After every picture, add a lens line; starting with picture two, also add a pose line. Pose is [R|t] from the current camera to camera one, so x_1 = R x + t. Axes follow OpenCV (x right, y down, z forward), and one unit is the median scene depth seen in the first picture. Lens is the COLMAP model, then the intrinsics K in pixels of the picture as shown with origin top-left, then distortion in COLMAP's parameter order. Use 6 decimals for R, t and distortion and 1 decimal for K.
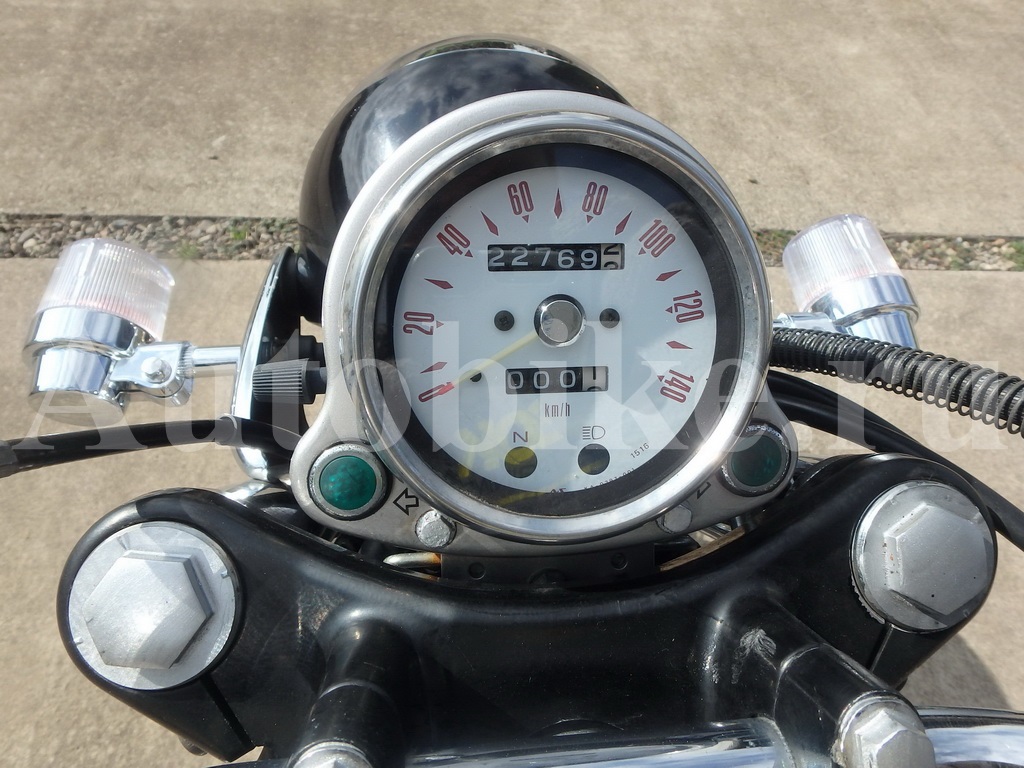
lens RADIAL K [[640.2, 0, 521.2], [0, 640.2, 362.2], [0, 0, 1]] dist [-0.034626, 0.012153]
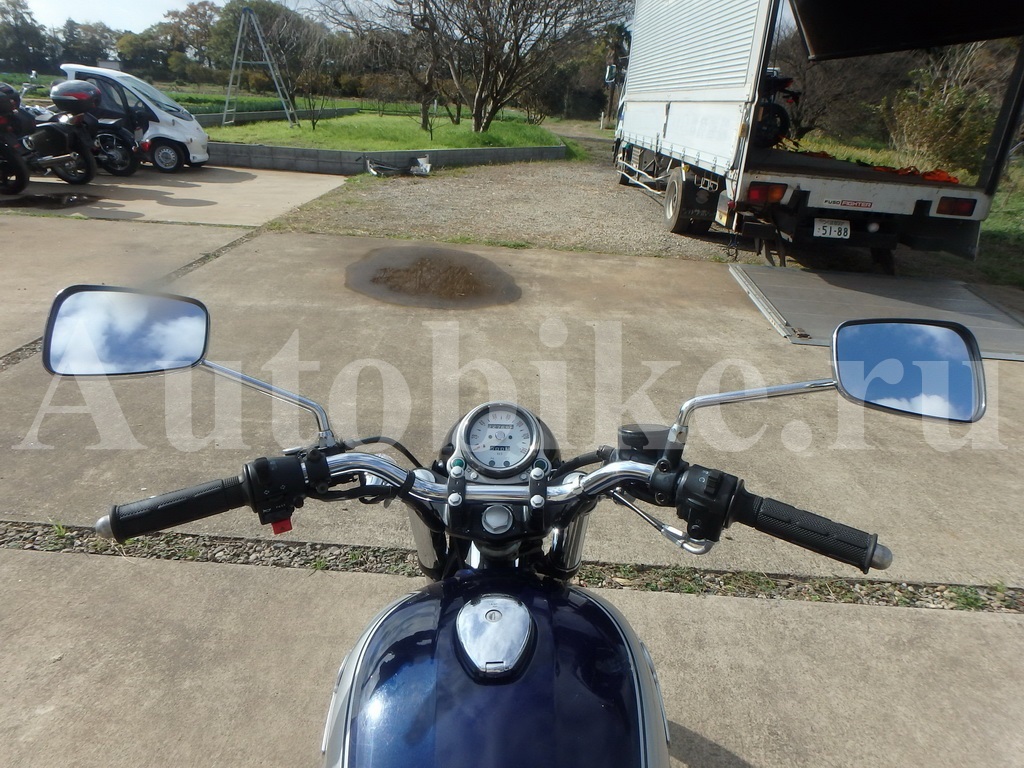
lens RADIAL K [[640.2, 0, 516.5], [0, 640.2, 384.5], [0, 0, 1]] dist [-0.034626, 0.012153]
pose [[0.994313, -0.004577, -0.106396, 0.075365], [-0.056455, 0.824486, -0.563059, 0.254371], [0.090300, 0.565863, 0.819539, -0.356089]]
